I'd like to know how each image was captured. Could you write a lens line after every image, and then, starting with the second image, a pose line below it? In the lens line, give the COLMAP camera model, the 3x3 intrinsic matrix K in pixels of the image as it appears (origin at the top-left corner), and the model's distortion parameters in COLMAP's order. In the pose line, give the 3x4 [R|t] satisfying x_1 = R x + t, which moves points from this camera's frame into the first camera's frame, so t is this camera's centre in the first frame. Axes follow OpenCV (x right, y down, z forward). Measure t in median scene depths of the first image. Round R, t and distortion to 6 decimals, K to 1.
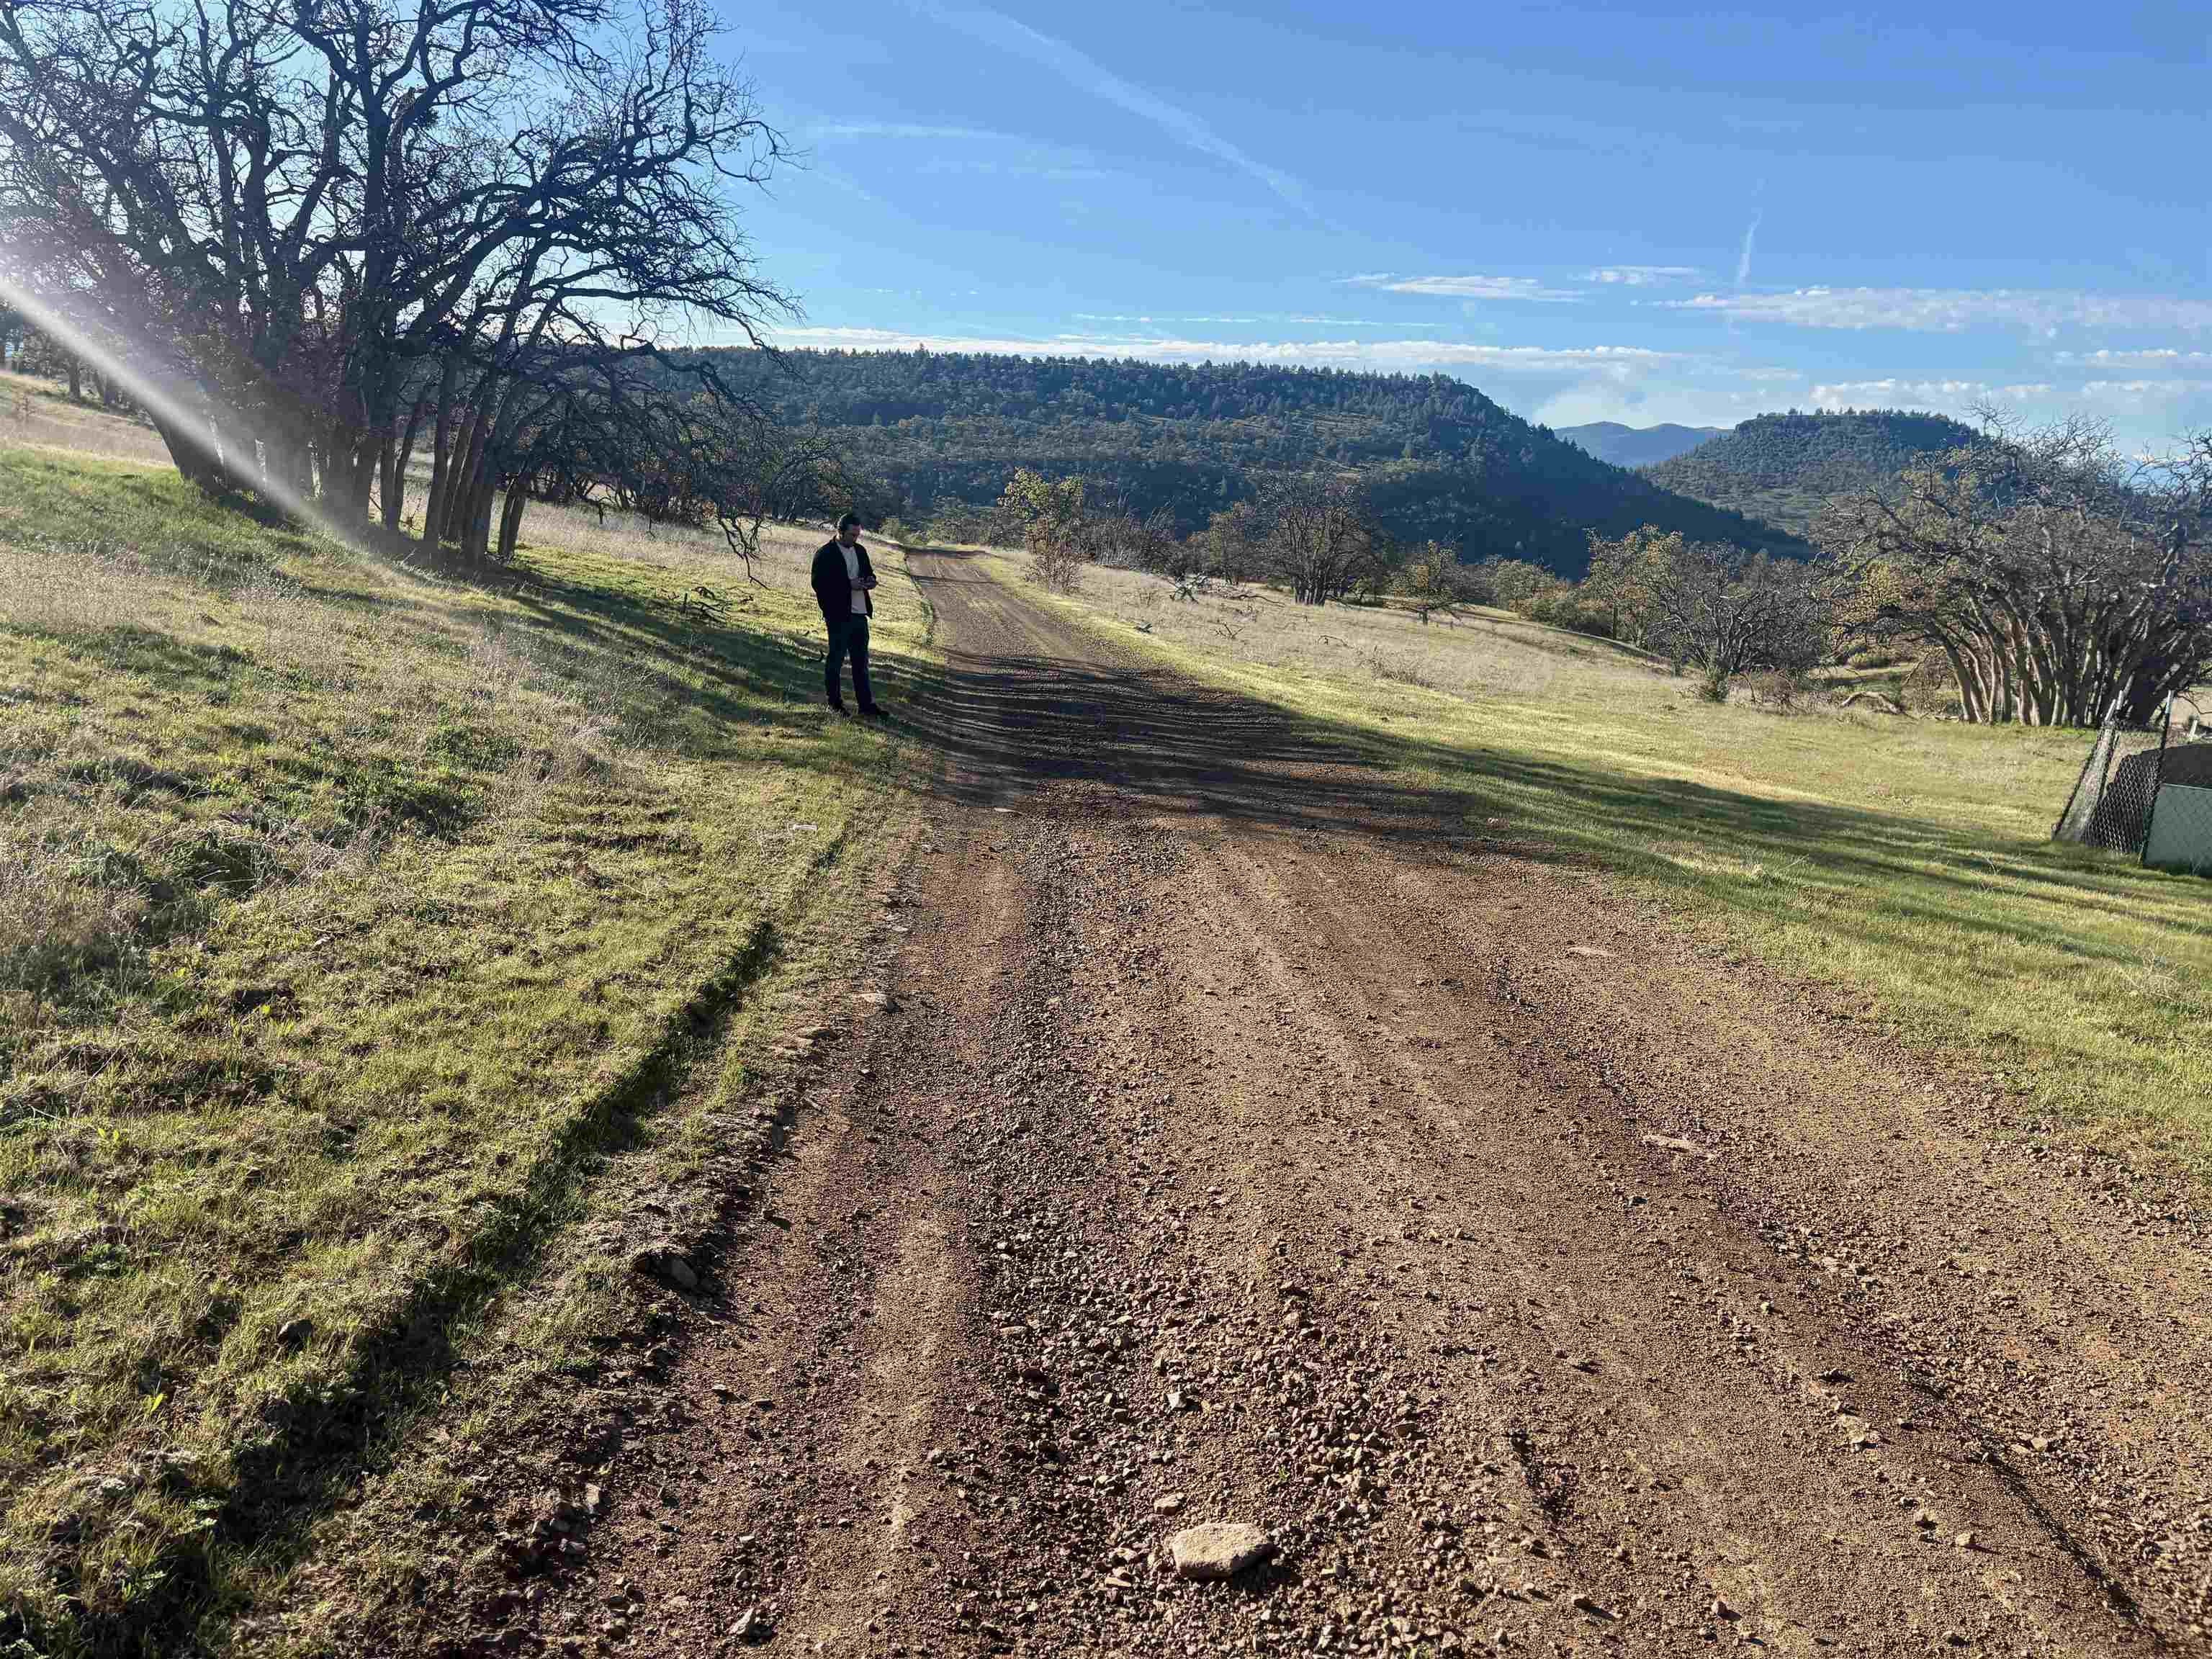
lens RADIAL K [[1656.2, 0, 1078.5], [0, 1656.2, 885.9], [0, 0, 1]] dist [0.010836, 0.006195]
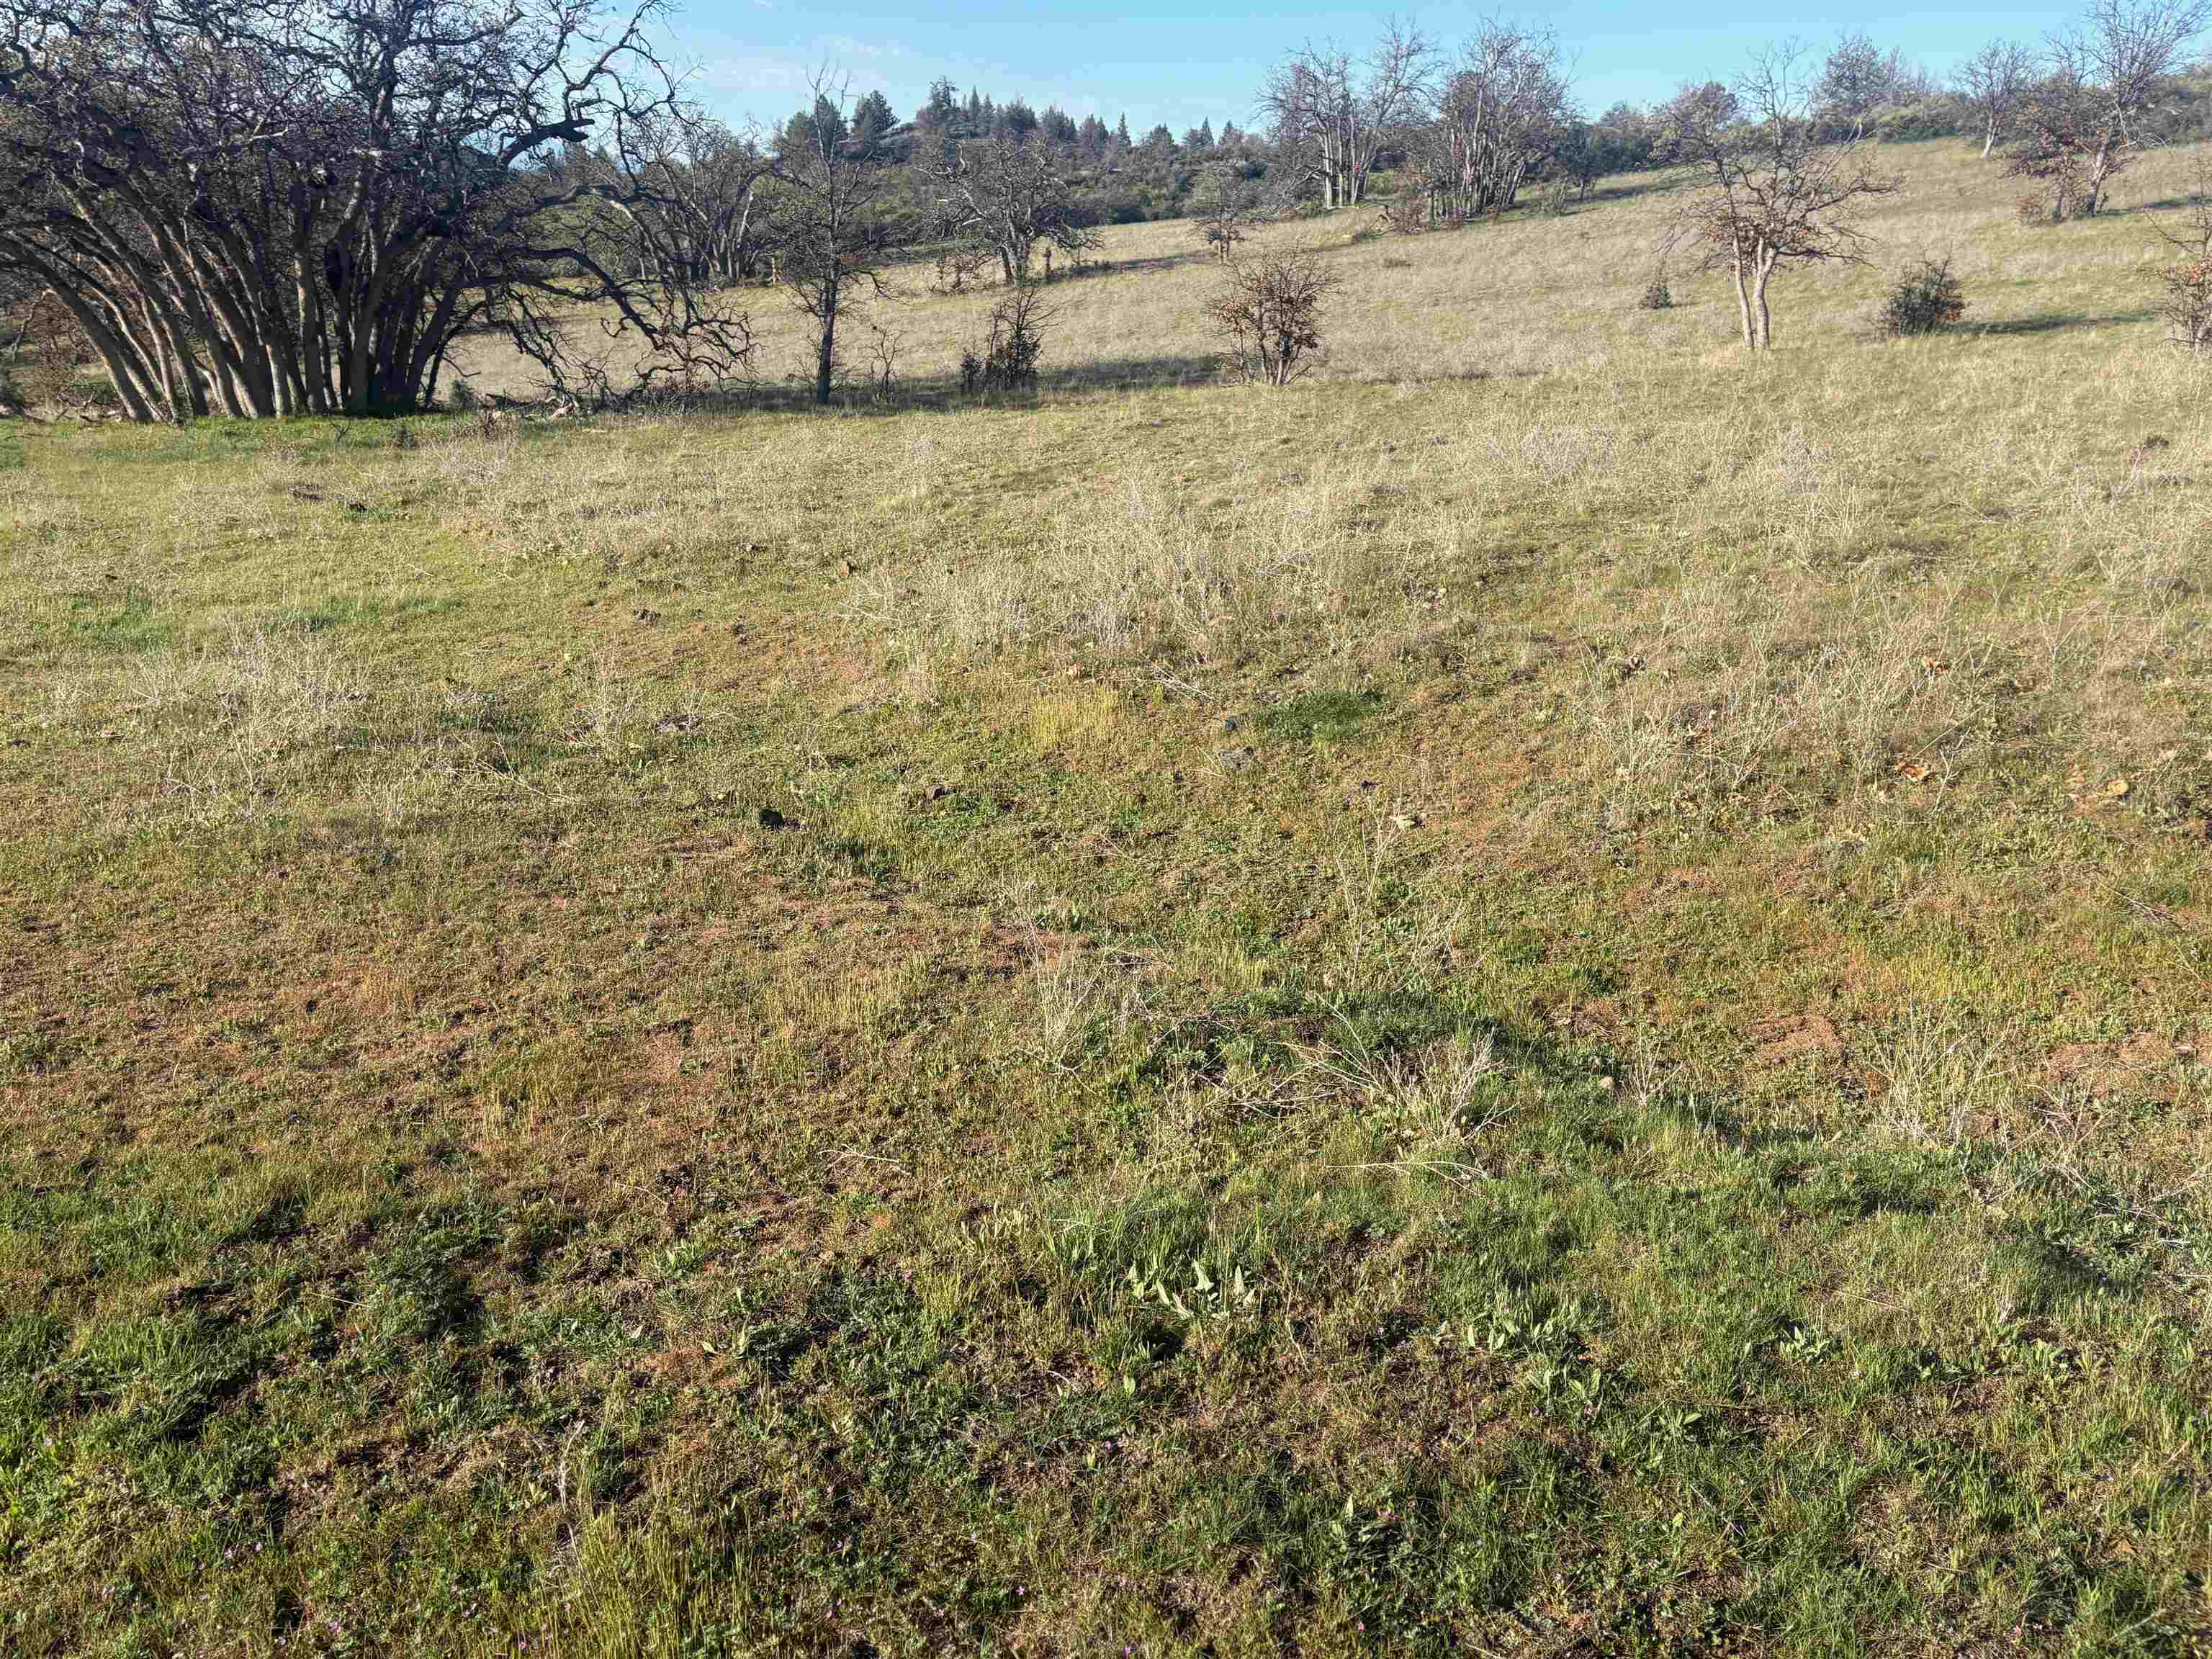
lens RADIAL K [[1616.7, 0, 1100.3], [0, 1616.7, 868.4], [0, 0, 1]] dist [0.045114, -0.033161]
pose [[0.541357, -0.315888, 0.779197, 0.376617], [0.170849, 0.948735, 0.265920, -0.076379], [-0.823252, -0.010833, 0.567573, 0.676094]]
